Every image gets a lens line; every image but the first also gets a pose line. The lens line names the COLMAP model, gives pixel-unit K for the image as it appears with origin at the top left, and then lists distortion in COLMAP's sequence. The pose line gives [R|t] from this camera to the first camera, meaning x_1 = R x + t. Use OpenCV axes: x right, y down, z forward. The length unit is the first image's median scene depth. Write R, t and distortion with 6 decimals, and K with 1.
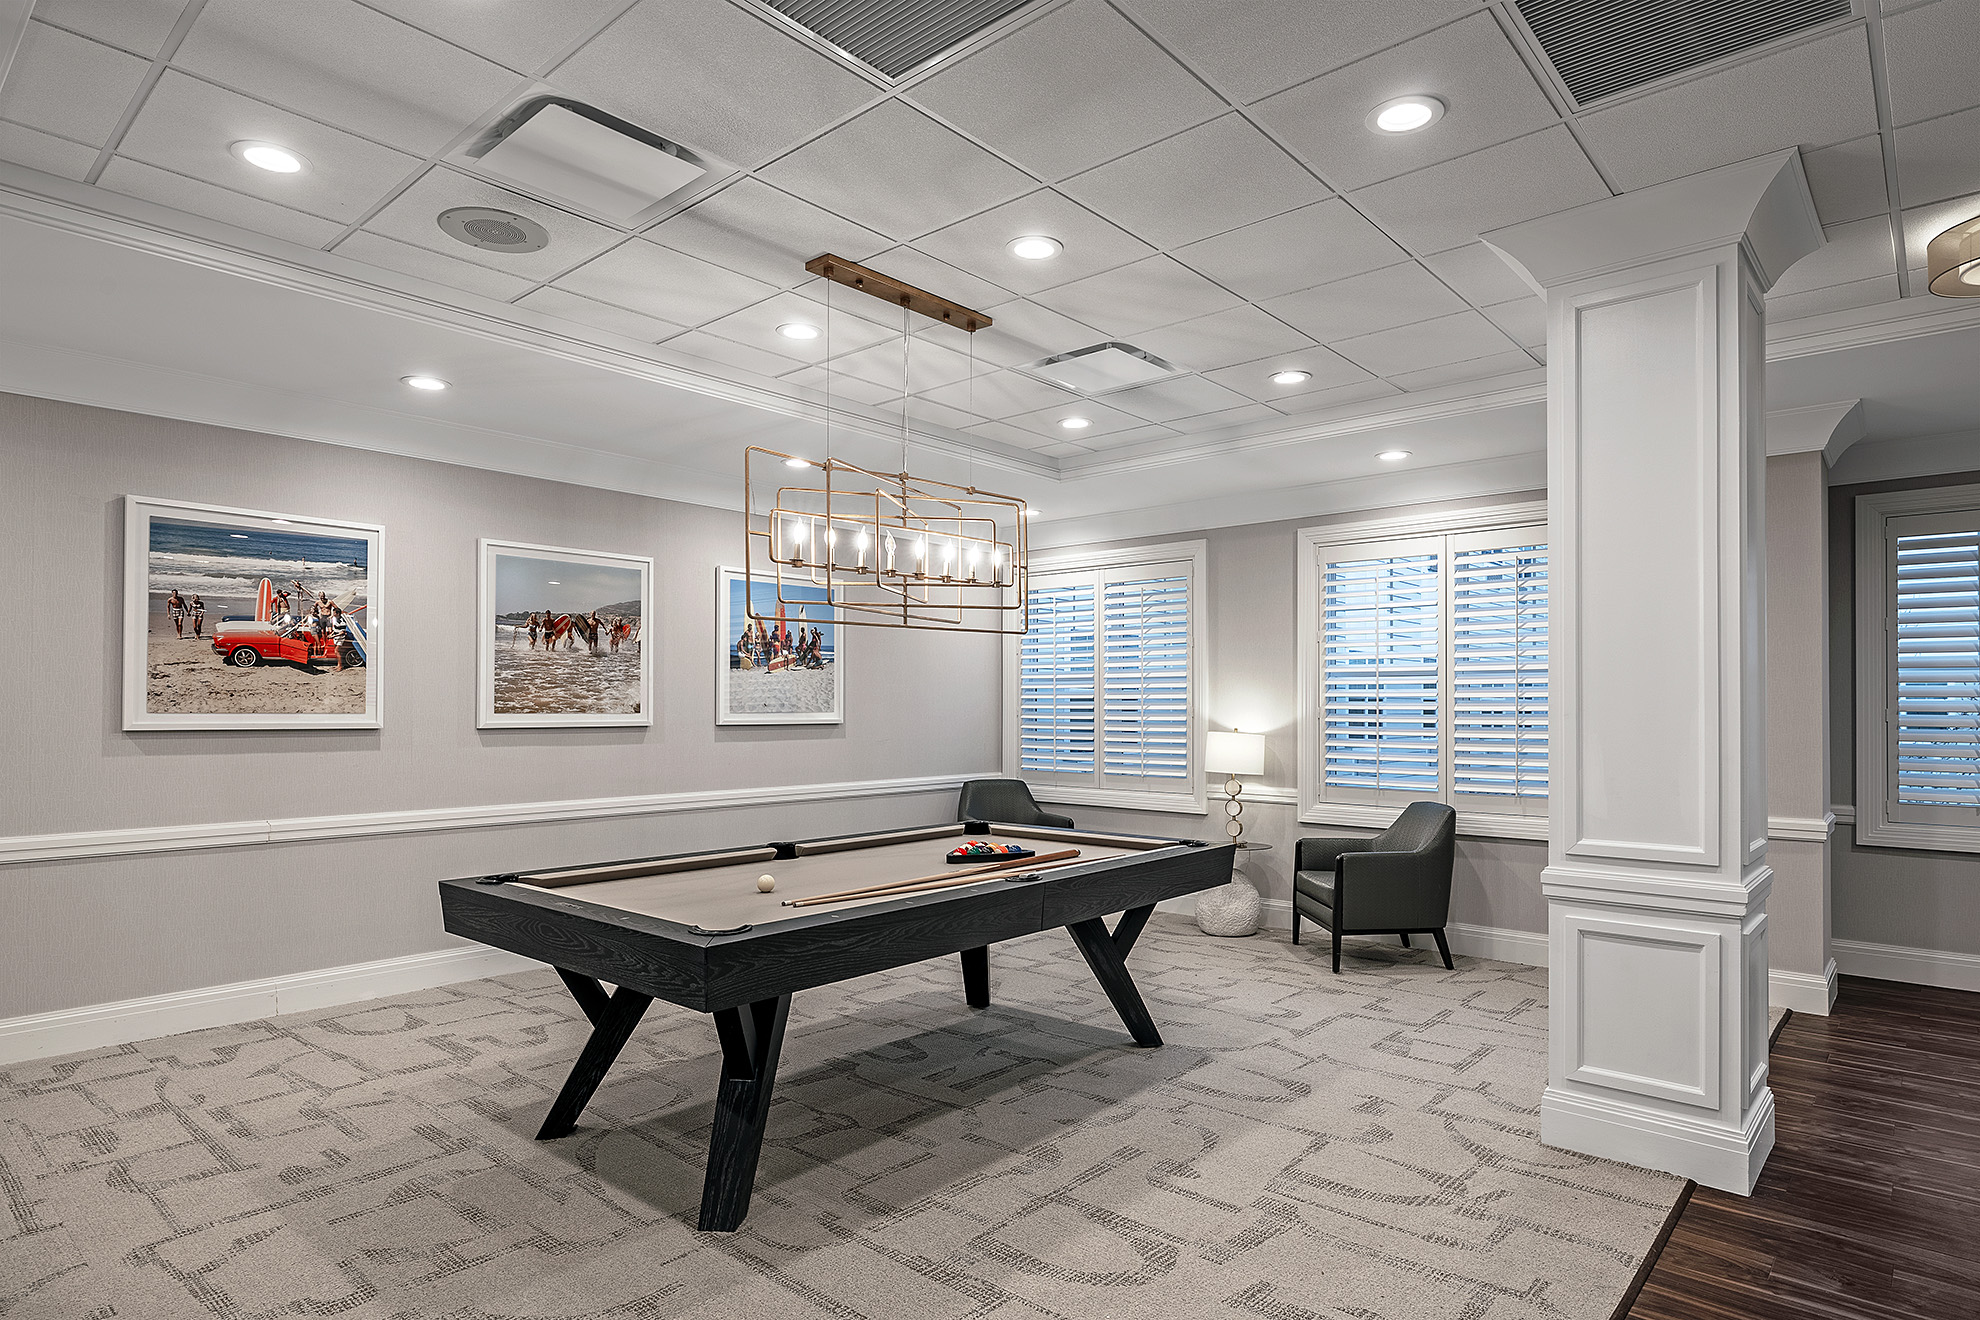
lens RADIAL K [[1087.4, 0, 985.9], [0, 1087.4, 697.8], [0, 0, 1]] dist [0.001138, 0.000221]
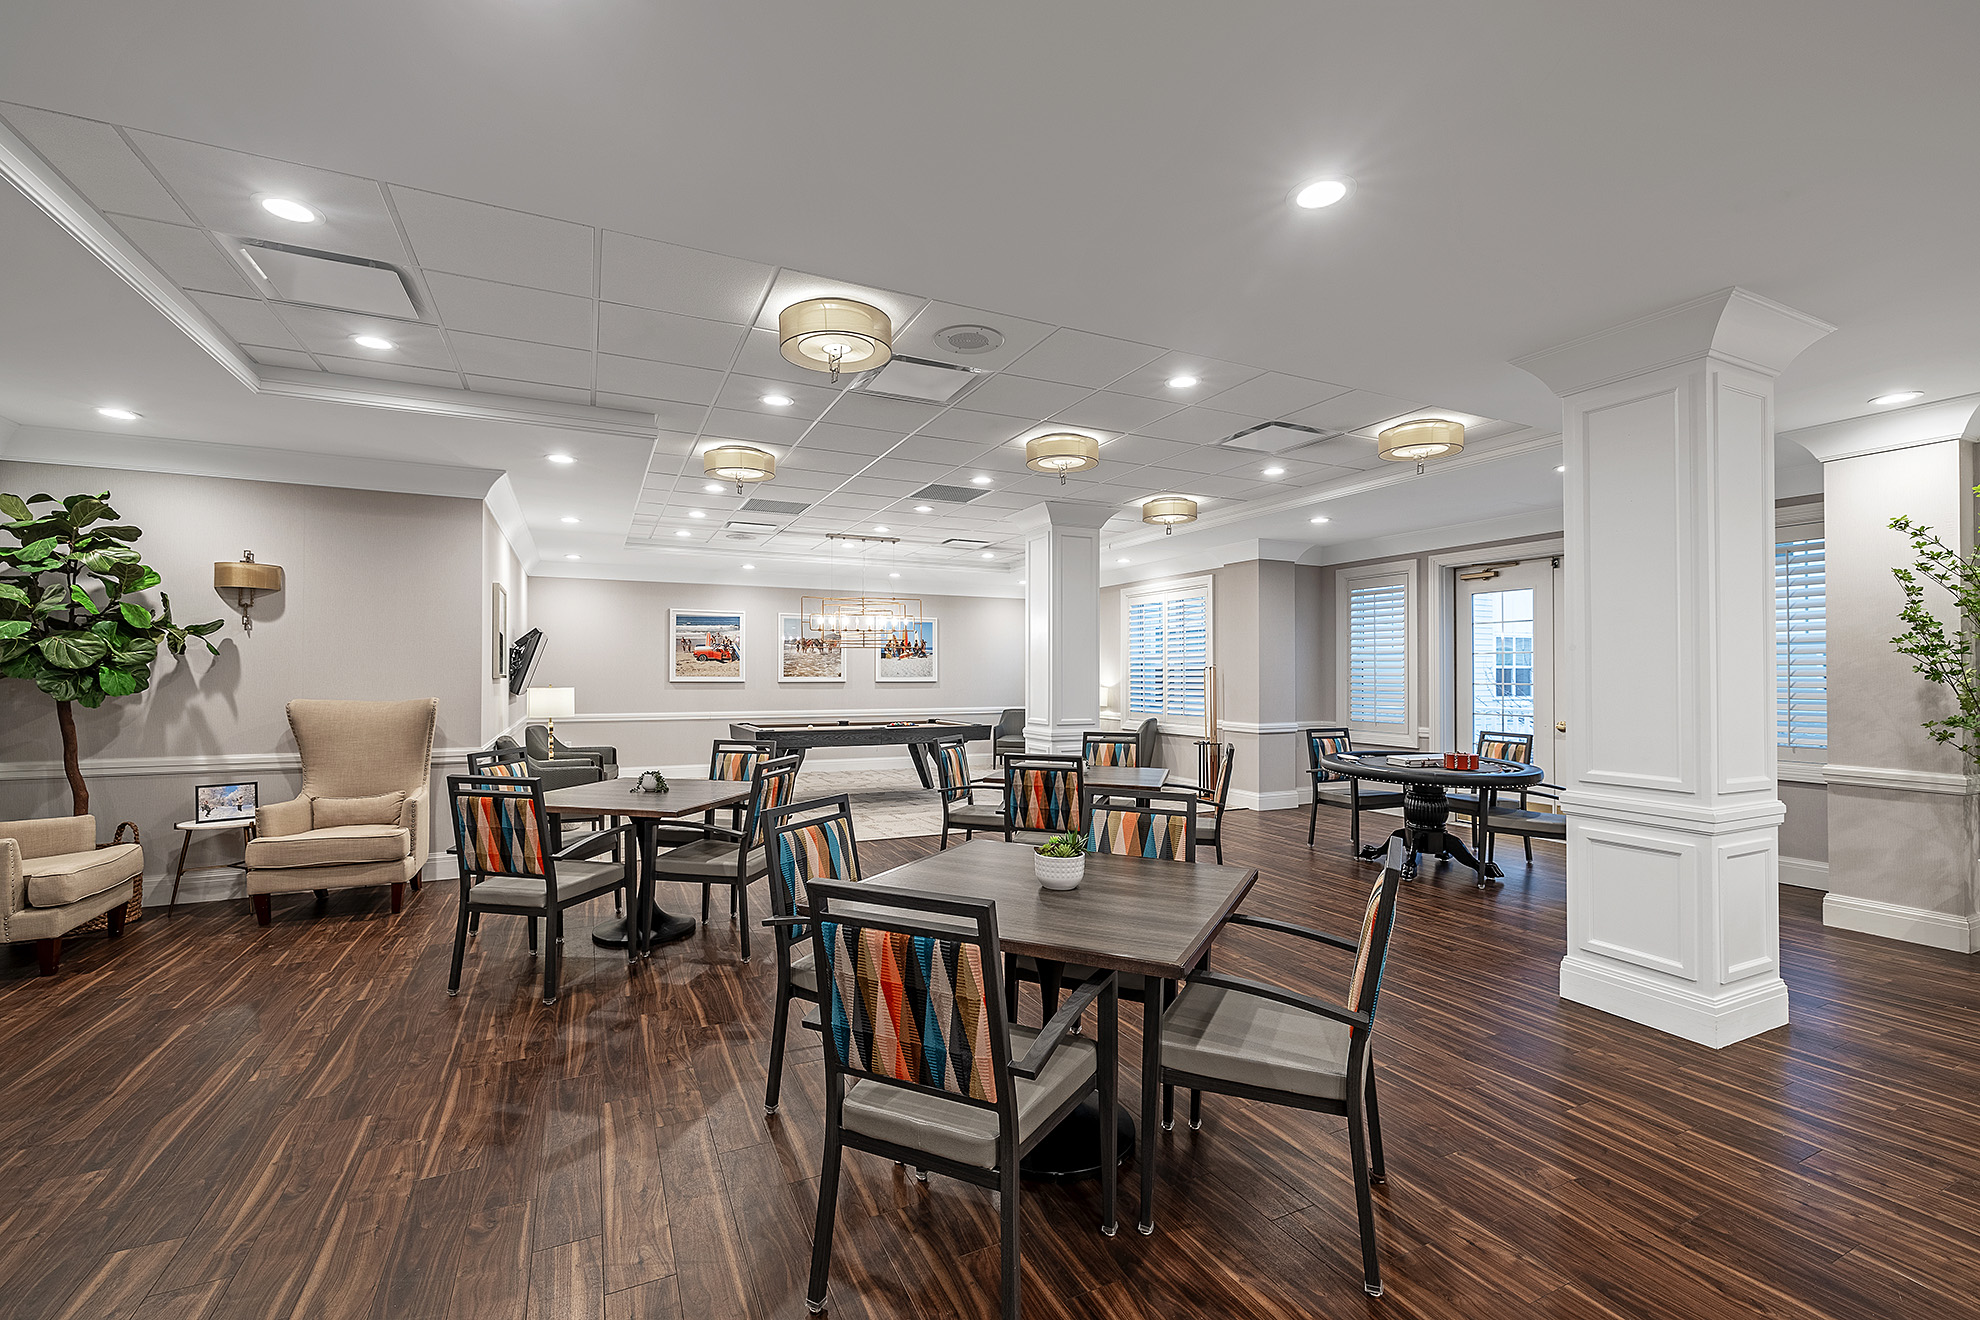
lens RADIAL K [[845.5, 0, 994.5], [0, 845.5, 662.3], [0, 0, 1]] dist [-0.001892, 0.000010]
pose [[0.921743, -0.006715, -0.387742, 0.810258], [0.005113, 0.999974, -0.005163, -0.007831], [0.387767, 0.002777, 0.921753, -0.707781]]
